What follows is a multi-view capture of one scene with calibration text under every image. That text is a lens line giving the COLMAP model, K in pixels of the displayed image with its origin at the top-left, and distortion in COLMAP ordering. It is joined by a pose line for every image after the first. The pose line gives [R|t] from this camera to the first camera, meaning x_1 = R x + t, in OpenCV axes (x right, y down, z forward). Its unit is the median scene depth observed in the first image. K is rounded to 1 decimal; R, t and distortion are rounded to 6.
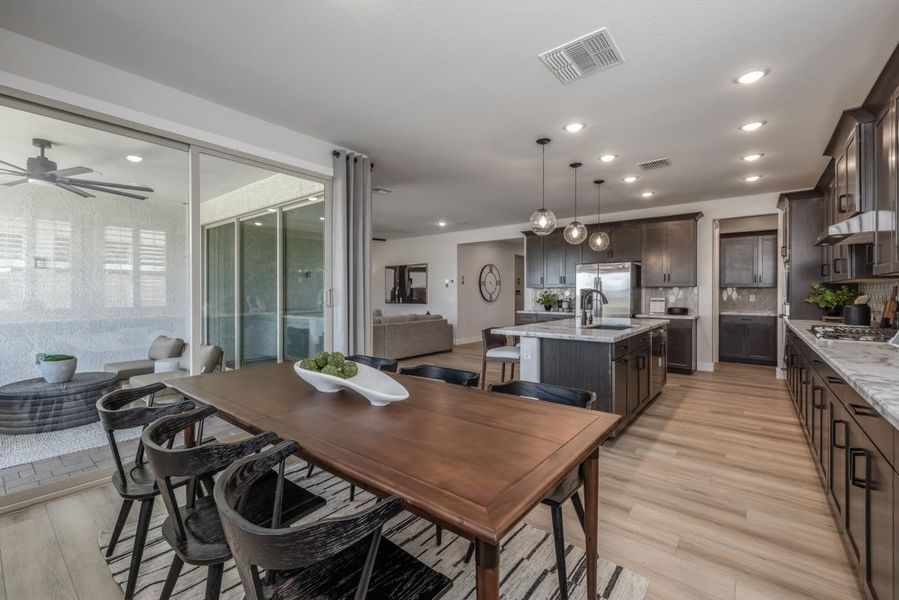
lens RADIAL K [[383.6, 0, 453.4], [0, 383.6, 296.1], [0, 0, 1]] dist [-0.000070, 0.001890]
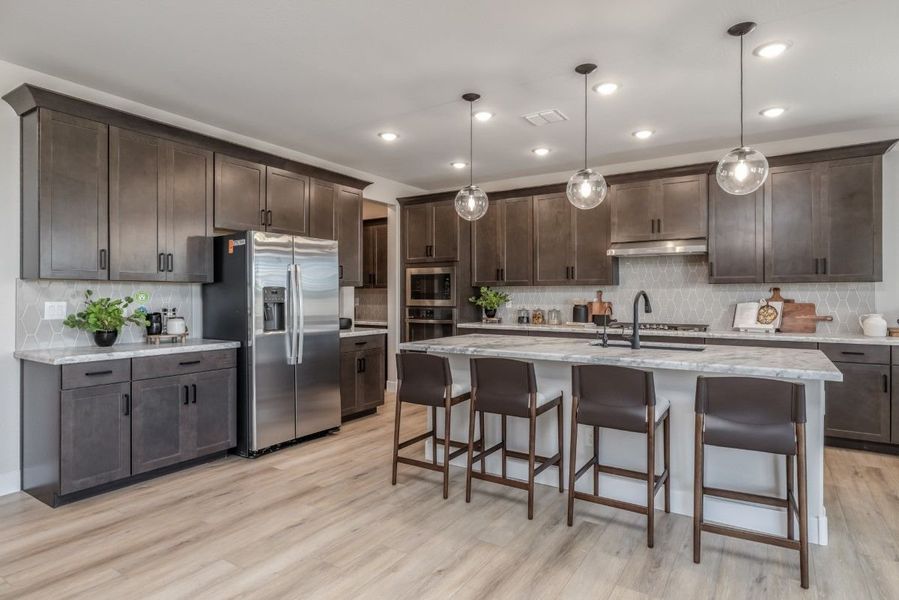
lens RADIAL K [[500.0, 0, 449.8], [0, 500.0, 299.9], [0, 0, 1]] dist [-0.004114, 0.001397]
pose [[-0.090061, -0.009466, 0.995891, -0.262592], [0.005900, 0.999932, 0.010038, -0.007733], [-0.995919, 0.006779, -0.089999, 0.832420]]
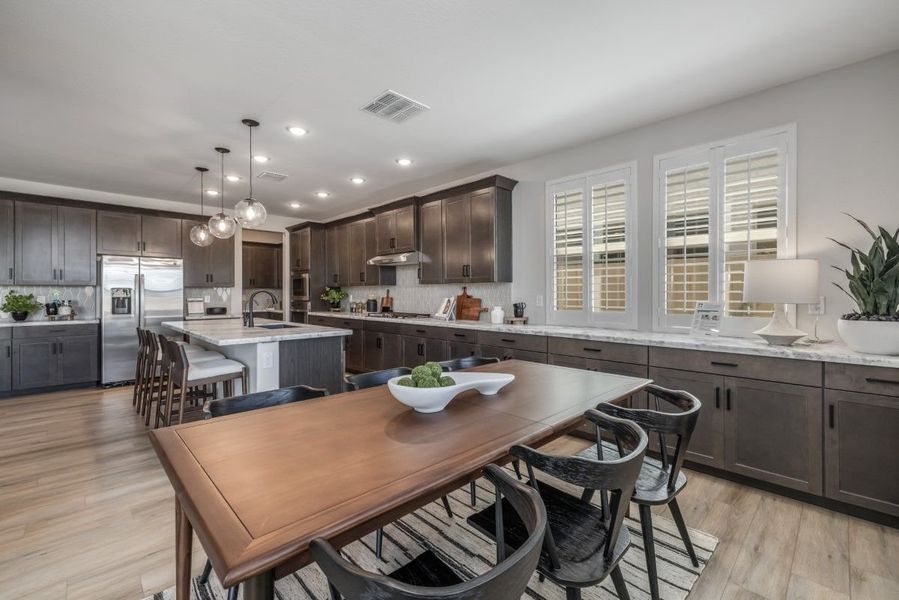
lens RADIAL K [[383.6, 0, 439.3], [0, 383.6, 294.0], [0, 0, 1]] dist [-0.000070, 0.001890]
pose [[0.144031, -0.001668, 0.989572, -0.328181], [0.006552, 0.999978, 0.000732, -0.002419], [-0.989551, 0.006379, 0.144039, 0.245981]]
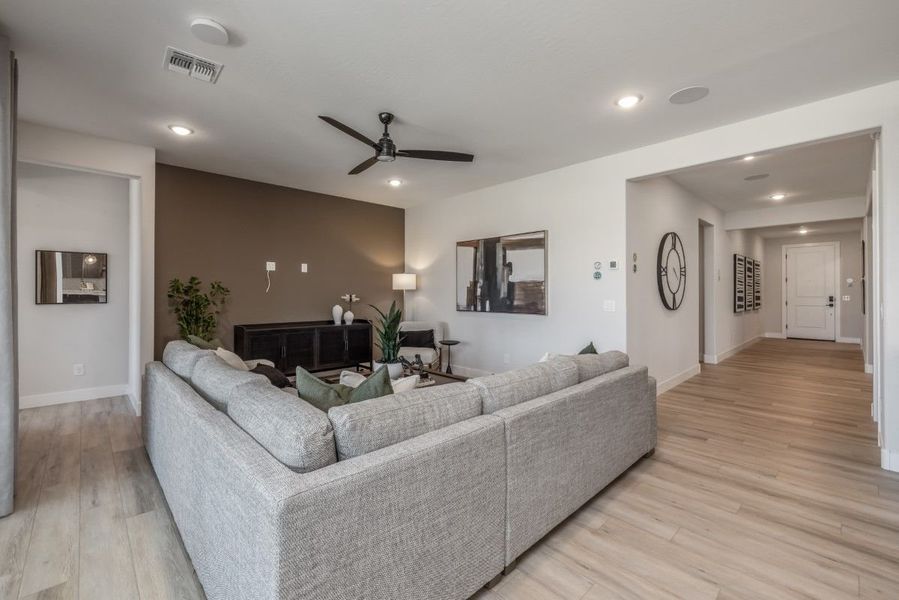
lens RADIAL K [[383.6, 0, 443.0], [0, 383.6, 293.4], [0, 0, 1]] dist [-0.000070, 0.001890]
pose [[0.987393, -0.000250, -0.158288, -0.176359], [-0.000273, 0.999995, -0.003286, -0.006512], [0.158288, 0.003288, 0.987387, 0.742146]]
